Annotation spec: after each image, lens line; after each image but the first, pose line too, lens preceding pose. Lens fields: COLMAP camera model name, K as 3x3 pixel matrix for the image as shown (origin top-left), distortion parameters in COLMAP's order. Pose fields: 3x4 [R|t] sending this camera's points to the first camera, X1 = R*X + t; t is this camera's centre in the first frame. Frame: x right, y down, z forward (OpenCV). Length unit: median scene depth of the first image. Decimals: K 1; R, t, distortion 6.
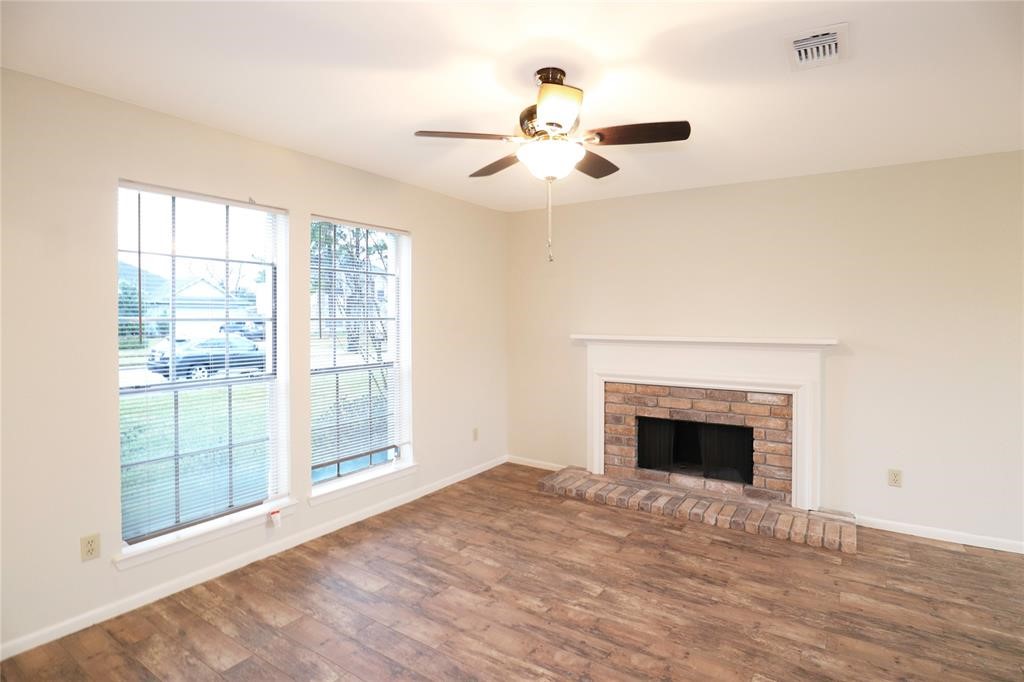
lens RADIAL K [[519.0, 0, 518.9], [0, 519.0, 328.2], [0, 0, 1]] dist [-0.050862, 0.016672]
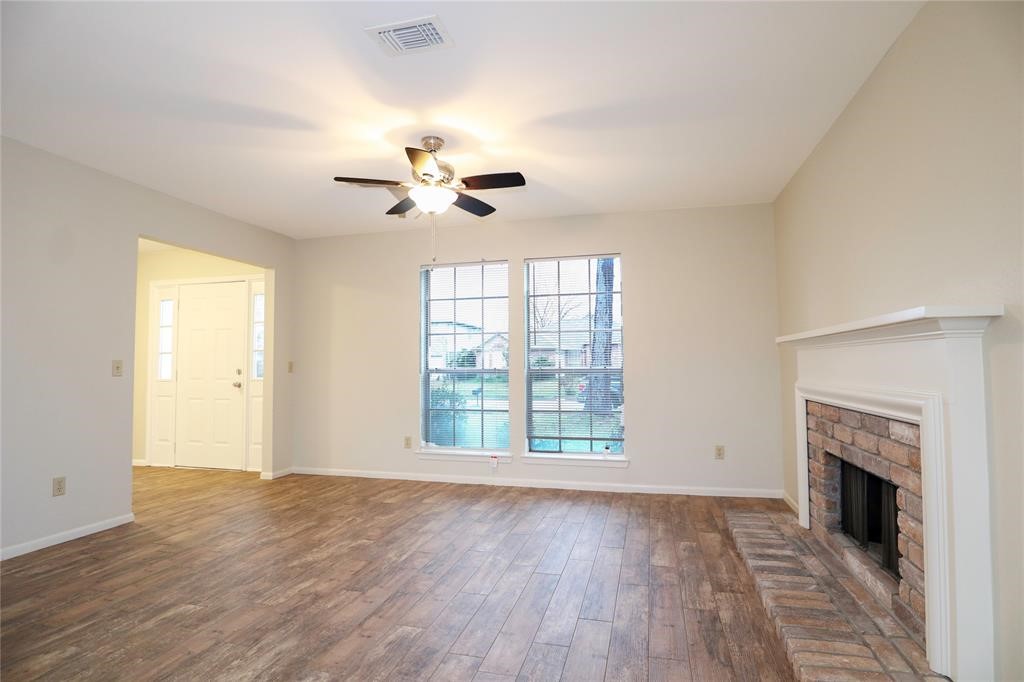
lens RADIAL K [[519.0, 0, 518.9], [0, 519.0, 328.2], [0, 0, 1]] dist [-0.050862, 0.016672]
pose [[0.330661, -0.065799, -0.941453, 1.224088], [-0.011316, 0.997218, -0.073671, 0.100737], [0.943682, 0.035013, 0.328997, 0.630830]]
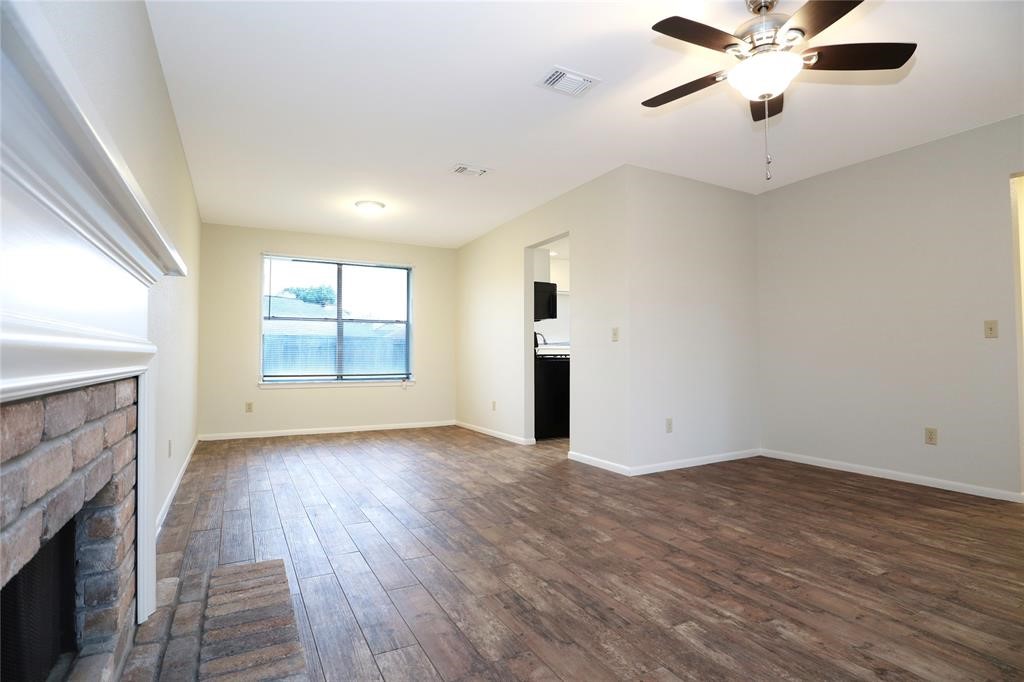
lens RADIAL K [[519.0, 0, 518.9], [0, 519.0, 328.2], [0, 0, 1]] dist [-0.050862, 0.016672]
pose [[-0.885016, 0.027668, 0.464738, 0.025908], [0.012966, 0.999310, -0.034801, 0.146869], [-0.465380, -0.024774, -0.884764, 1.732648]]
